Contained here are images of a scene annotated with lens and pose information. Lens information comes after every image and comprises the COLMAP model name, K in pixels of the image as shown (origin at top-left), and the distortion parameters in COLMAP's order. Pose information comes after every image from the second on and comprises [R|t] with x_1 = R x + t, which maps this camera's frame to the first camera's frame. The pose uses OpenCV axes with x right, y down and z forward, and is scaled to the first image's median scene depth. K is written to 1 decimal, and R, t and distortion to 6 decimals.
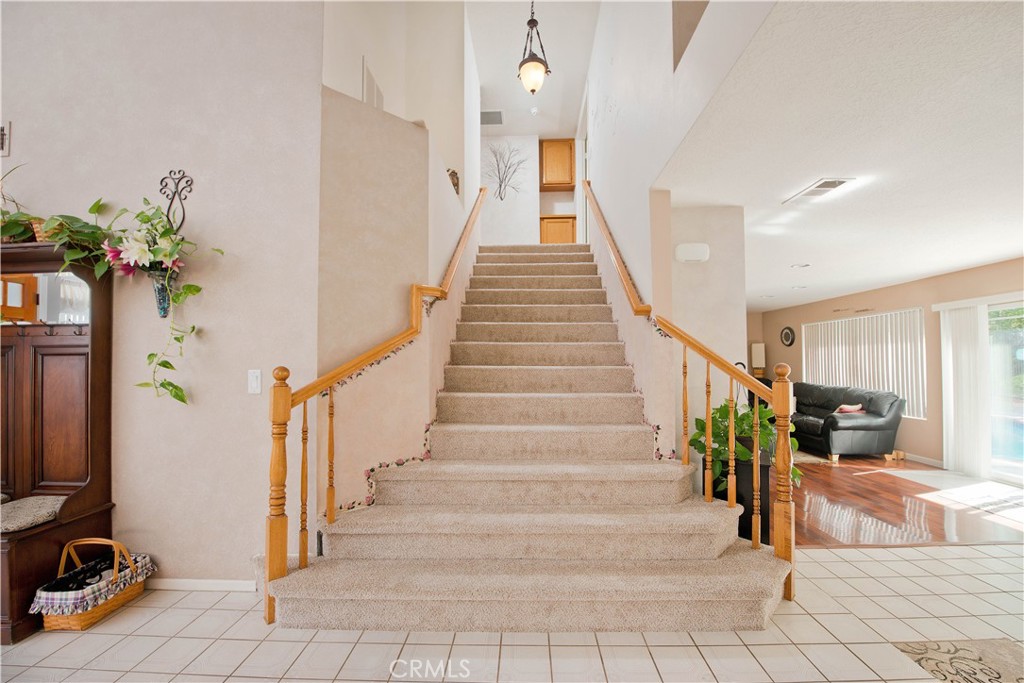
lens RADIAL K [[402.2, 0, 518.2], [0, 402.2, 361.7], [0, 0, 1]] dist [-0.012494, -0.001266]
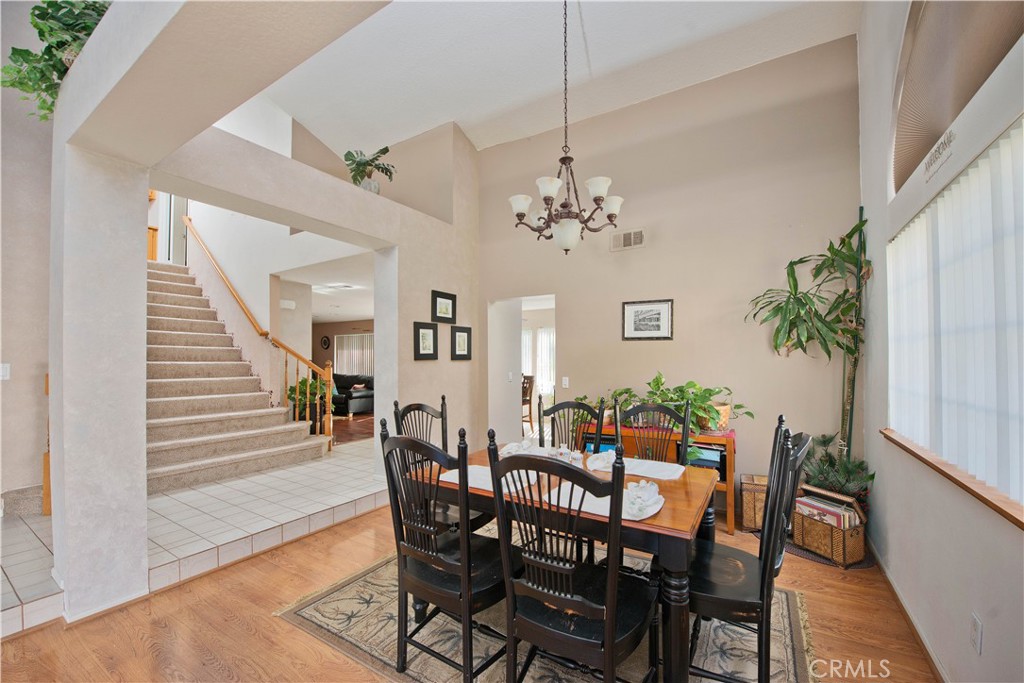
lens RADIAL K [[402.2, 0, 519.8], [0, 402.2, 355.0], [0, 0, 1]] dist [-0.012494, -0.001266]
pose [[0.494052, 0.018367, 0.869238, -0.386971], [-0.009748, 0.999831, -0.015586, -0.001688], [-0.869378, -0.000773, 0.494148, -0.533258]]
